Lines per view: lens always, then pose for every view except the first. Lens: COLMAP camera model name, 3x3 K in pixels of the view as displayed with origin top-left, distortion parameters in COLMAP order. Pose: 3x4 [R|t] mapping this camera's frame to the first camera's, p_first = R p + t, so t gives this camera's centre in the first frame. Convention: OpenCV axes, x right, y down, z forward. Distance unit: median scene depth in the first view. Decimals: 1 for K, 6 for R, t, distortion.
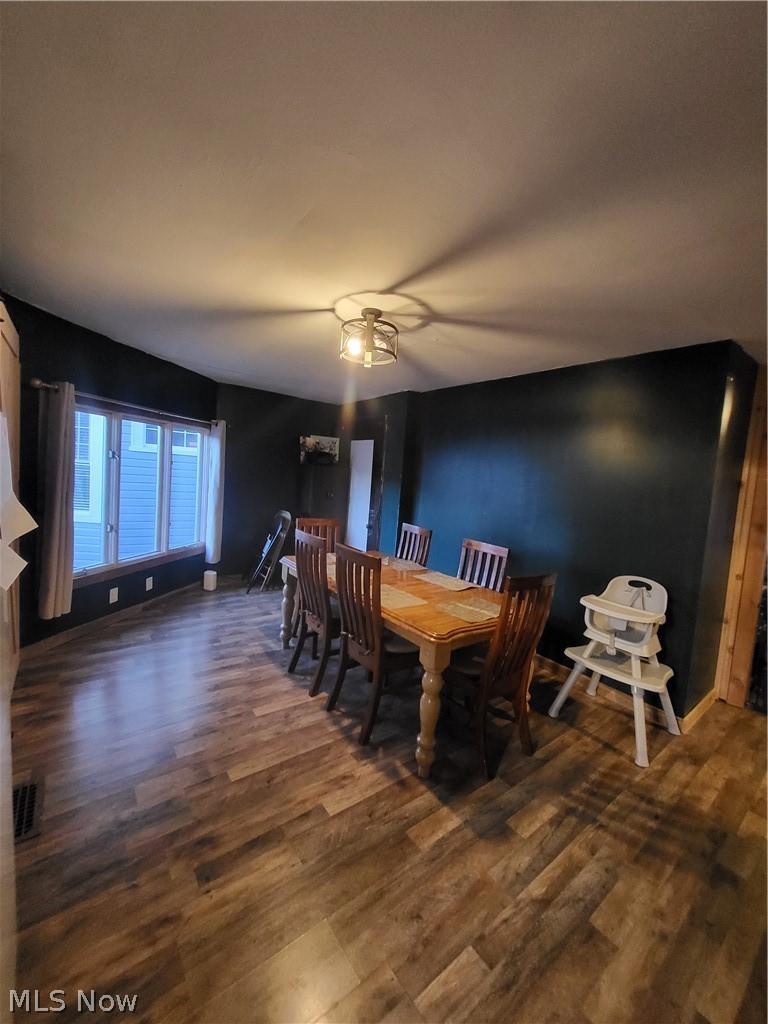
lens RADIAL K [[402.0, 0, 383.8], [0, 402.0, 505.8], [0, 0, 1]] dist [-0.004091, -0.001129]
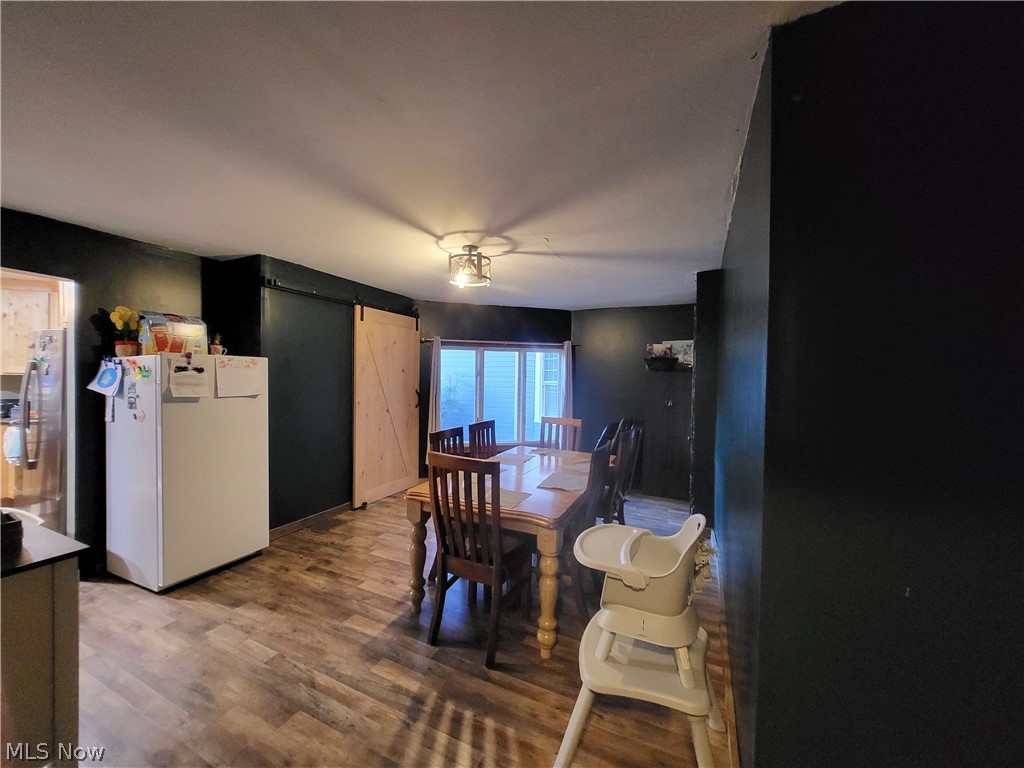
lens RADIAL K [[402.0, 0, 500.8], [0, 402.0, 384.5], [0, 0, 1]] dist [-0.004091, -0.001129]
pose [[0.441749, -0.051805, -0.895642, 1.474581], [-0.053163, 0.995065, -0.083776, 0.082506], [0.895562, 0.084623, 0.436815, 0.705373]]
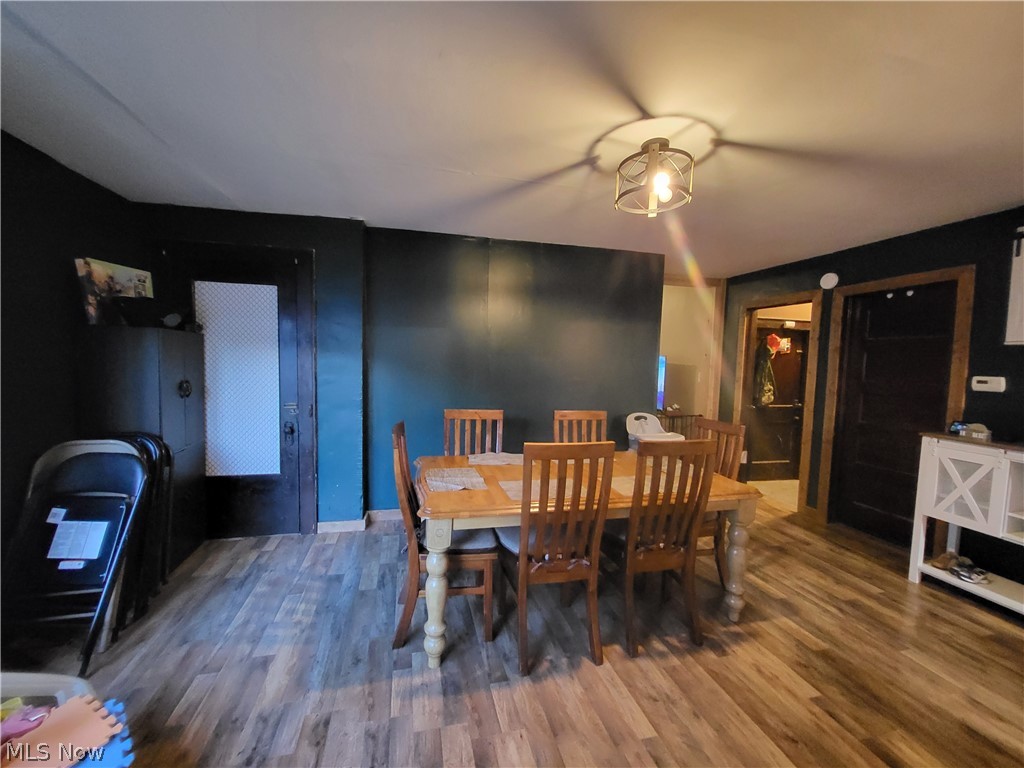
lens RADIAL K [[402.0, 0, 505.7], [0, 402.0, 385.8], [0, 0, 1]] dist [-0.004091, -0.001129]
pose [[0.410108, -0.126941, 0.903160, -1.181545], [0.076103, 0.991576, 0.104811, -0.143784], [-0.908856, 0.025750, 0.416314, 1.206626]]
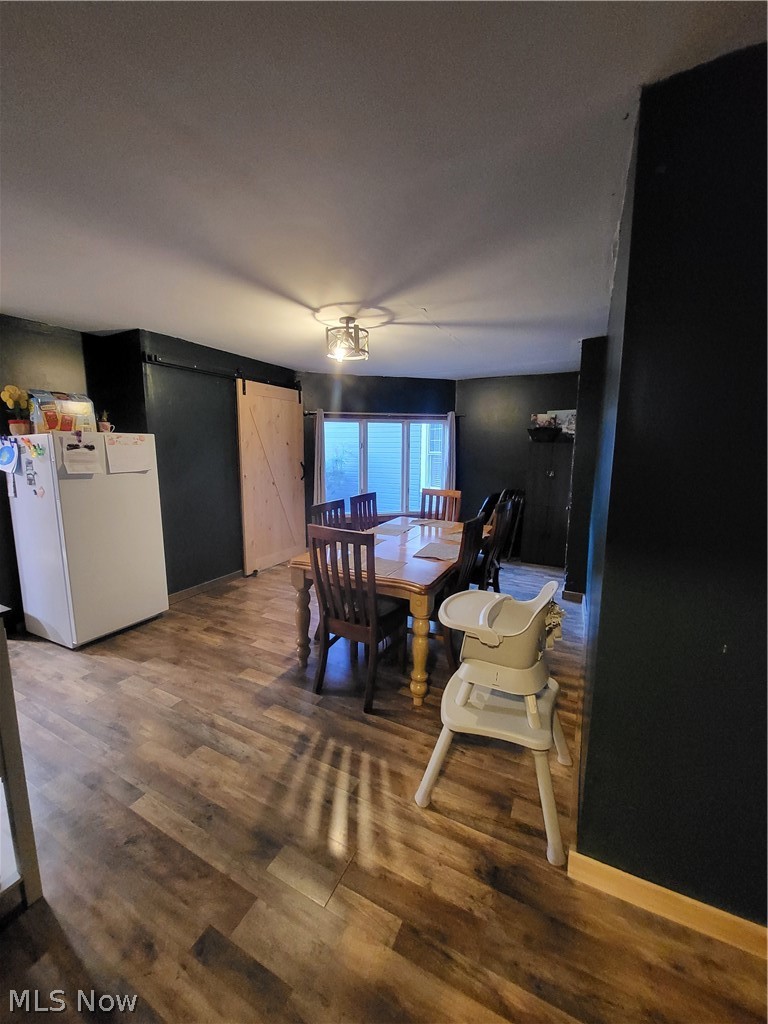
lens RADIAL K [[402.0, 0, 380.1], [0, 402.0, 503.6], [0, 0, 1]] dist [-0.004091, -0.001129]
pose [[0.417971, 0.056964, -0.906673, 1.544915], [-0.045665, 0.998088, 0.041656, 0.063417], [0.907312, 0.023992, 0.419773, 0.721449]]
